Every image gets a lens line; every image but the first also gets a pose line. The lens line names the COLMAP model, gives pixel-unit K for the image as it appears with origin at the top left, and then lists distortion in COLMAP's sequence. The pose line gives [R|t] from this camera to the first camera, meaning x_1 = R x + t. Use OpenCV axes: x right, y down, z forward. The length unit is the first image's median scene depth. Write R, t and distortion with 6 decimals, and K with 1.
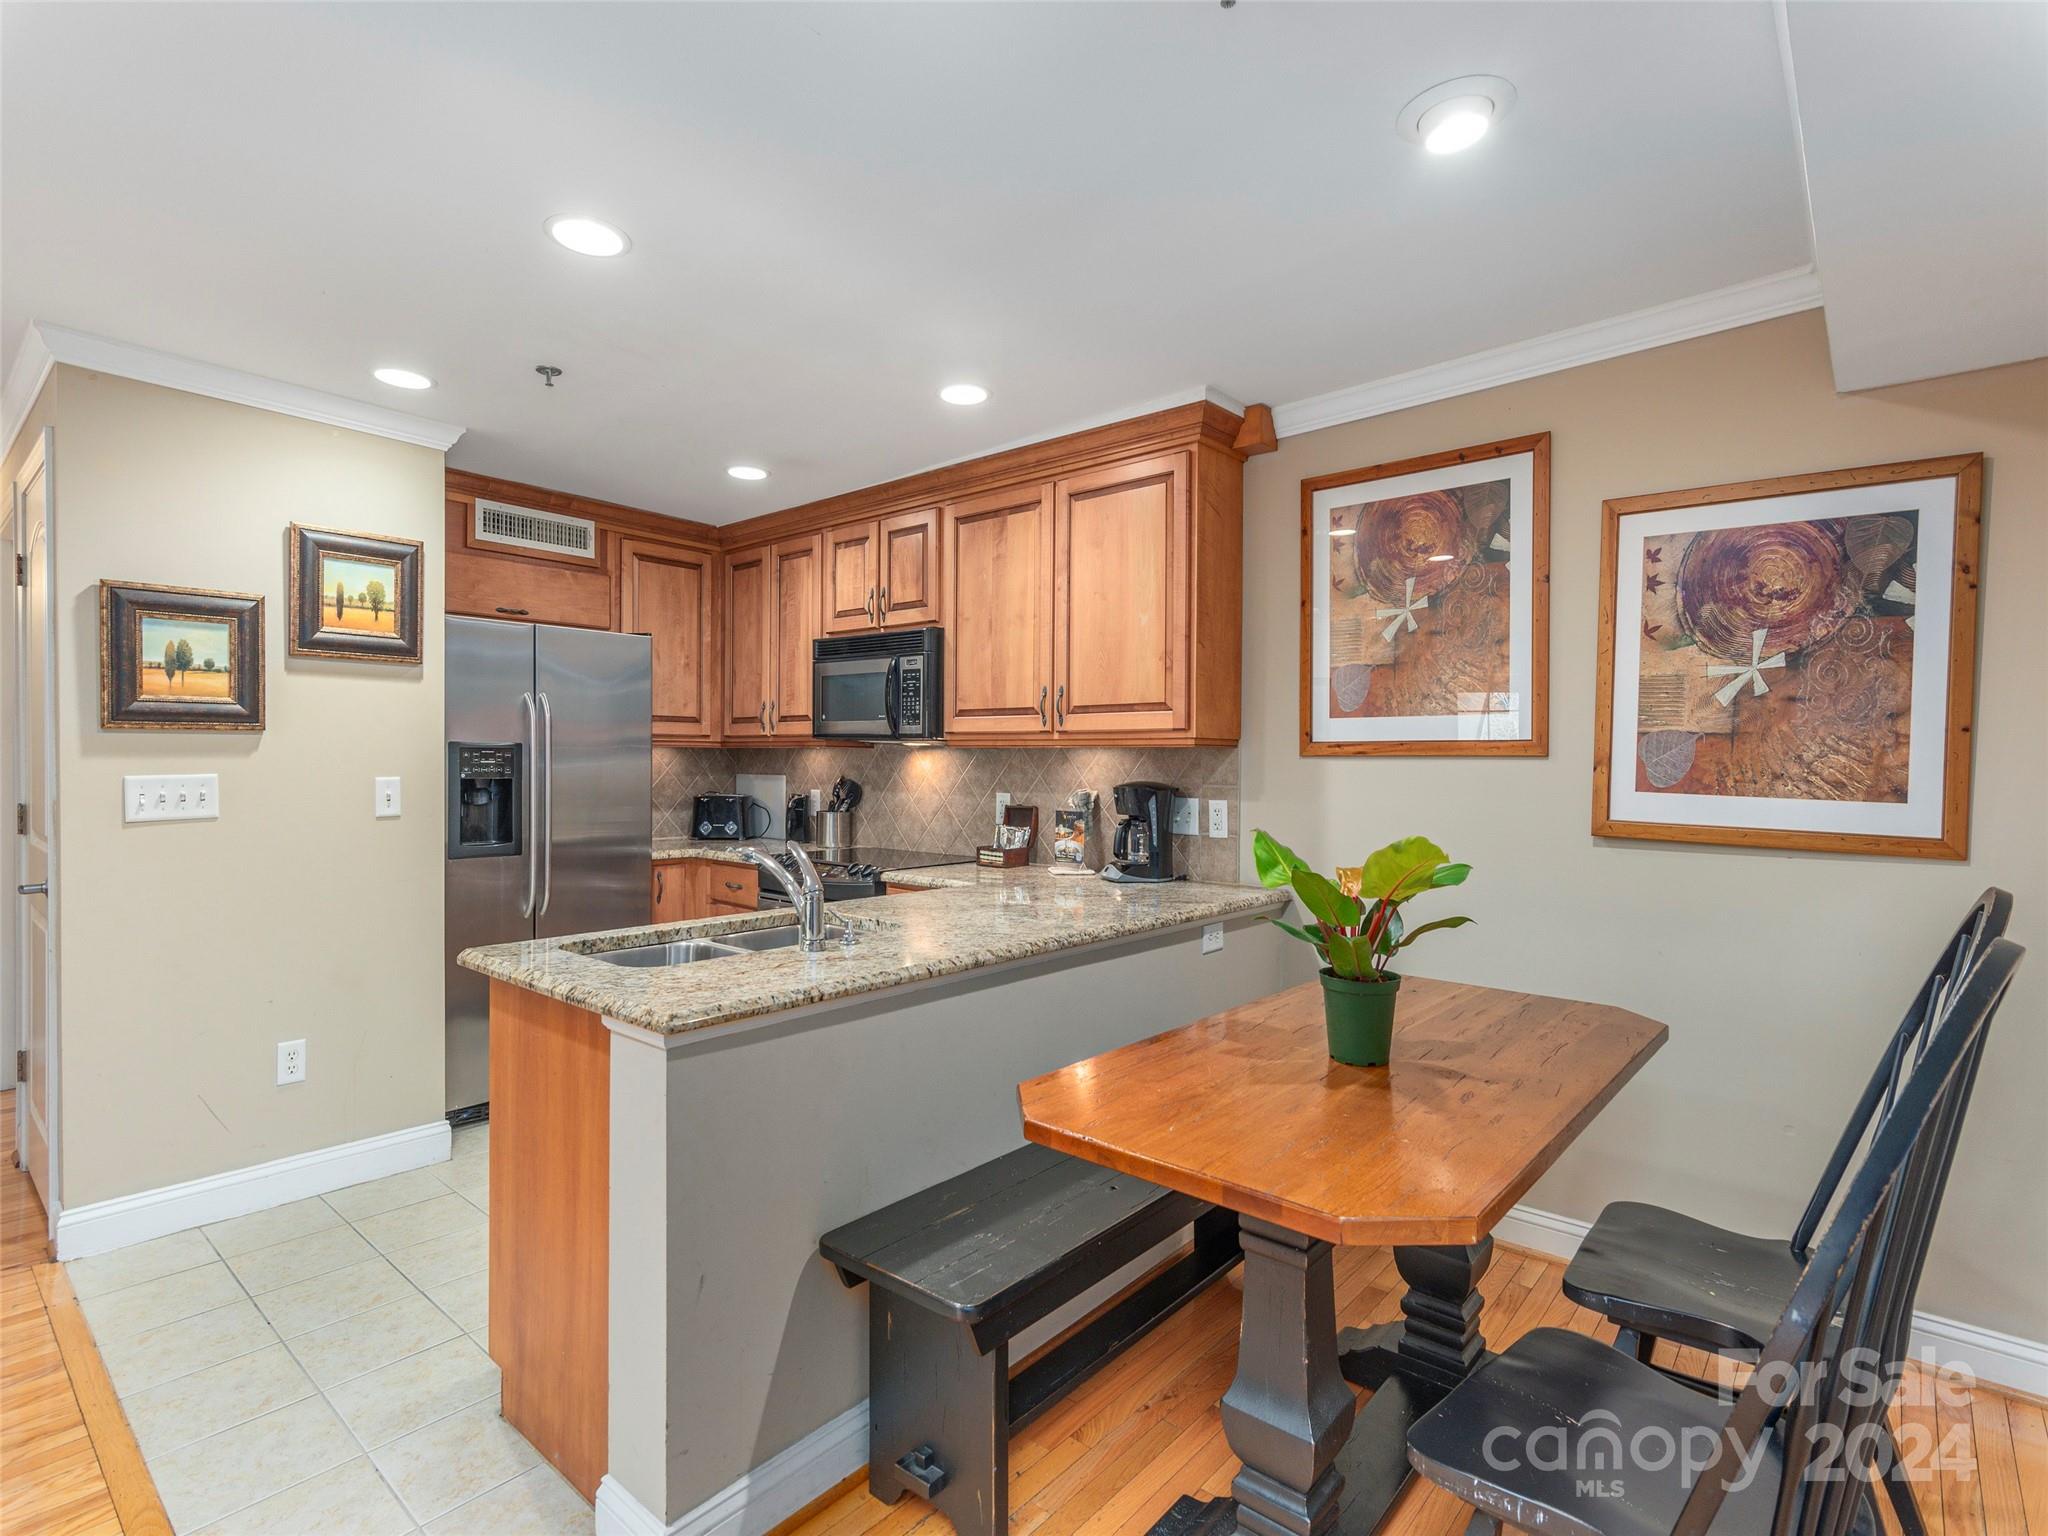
lens RADIAL K [[994.0, 0, 952.3], [0, 994.0, 773.4], [0, 0, 1]] dist [0.002792, 0.000844]
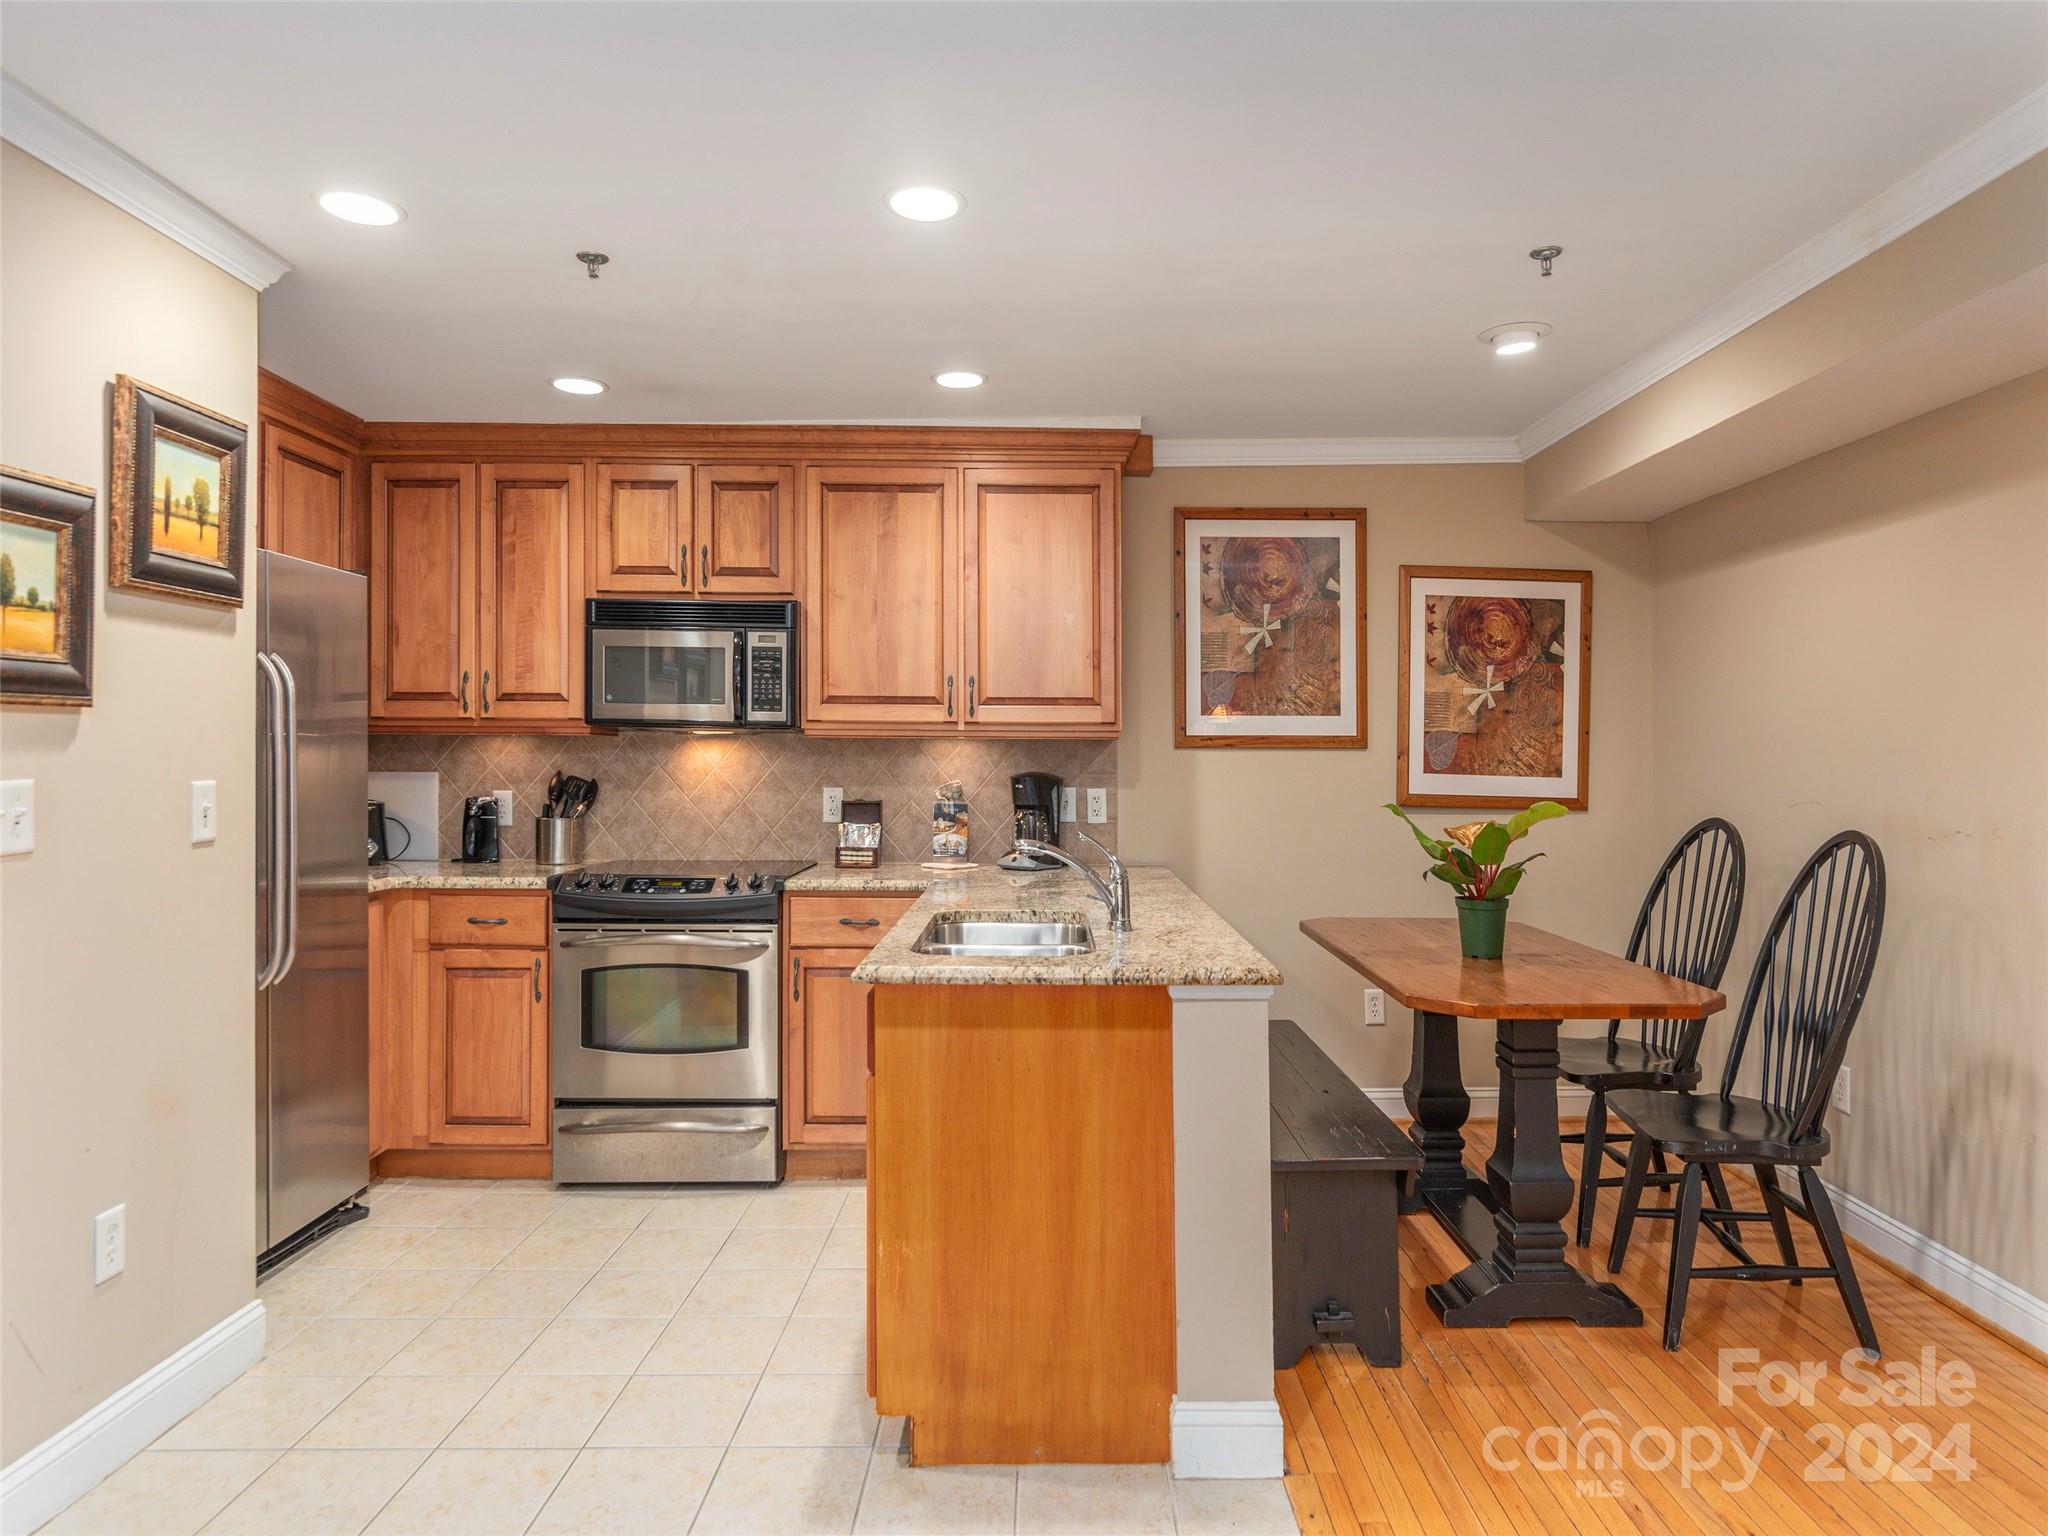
lens RADIAL K [[1296.4, 0, 1029.9], [0, 1296.4, 735.5], [0, 0, 1]] dist [0.004040, 0.001568]
pose [[0.738145, 0.005973, 0.674615, -0.700960], [0.009234, 0.999778, -0.018955, -0.004265], [-0.674578, 0.020221, 0.737926, 0.010828]]
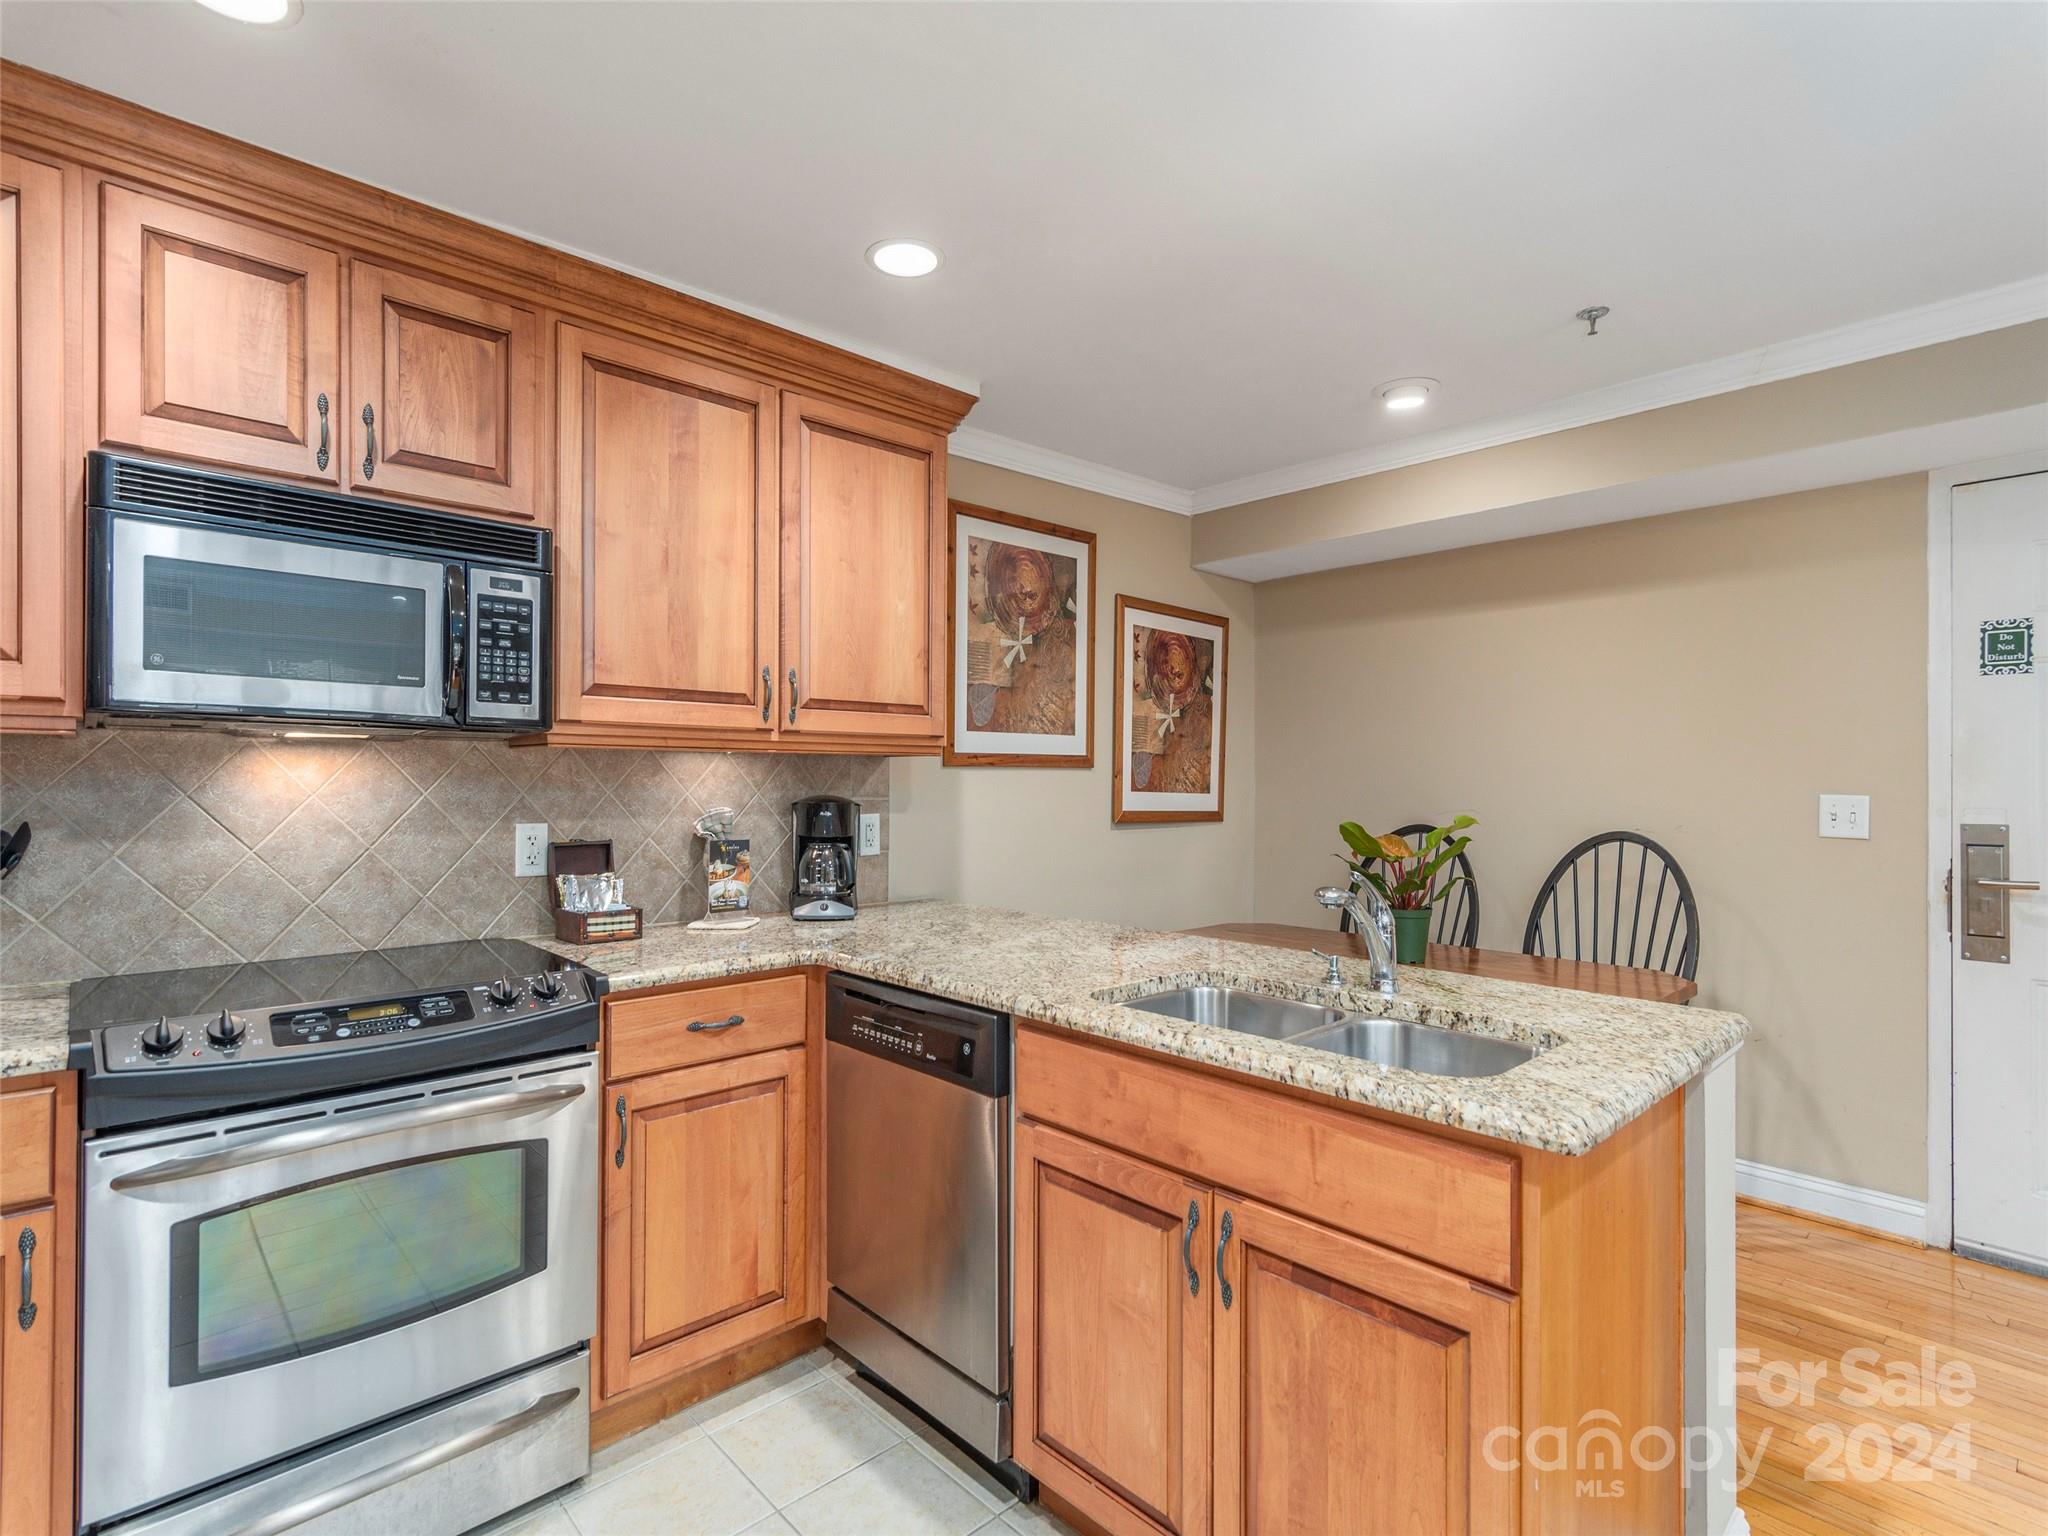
lens RADIAL K [[1031.8, 0, 1058.1], [0, 1031.8, 769.4], [0, 0, 1]] dist [0.005669, 0.000555]
pose [[0.044591, 0.000273, 0.999005, -0.638018], [0.008924, 0.999960, -0.000671, -0.010992], [-0.998965, 0.008945, 0.044587, 0.751176]]
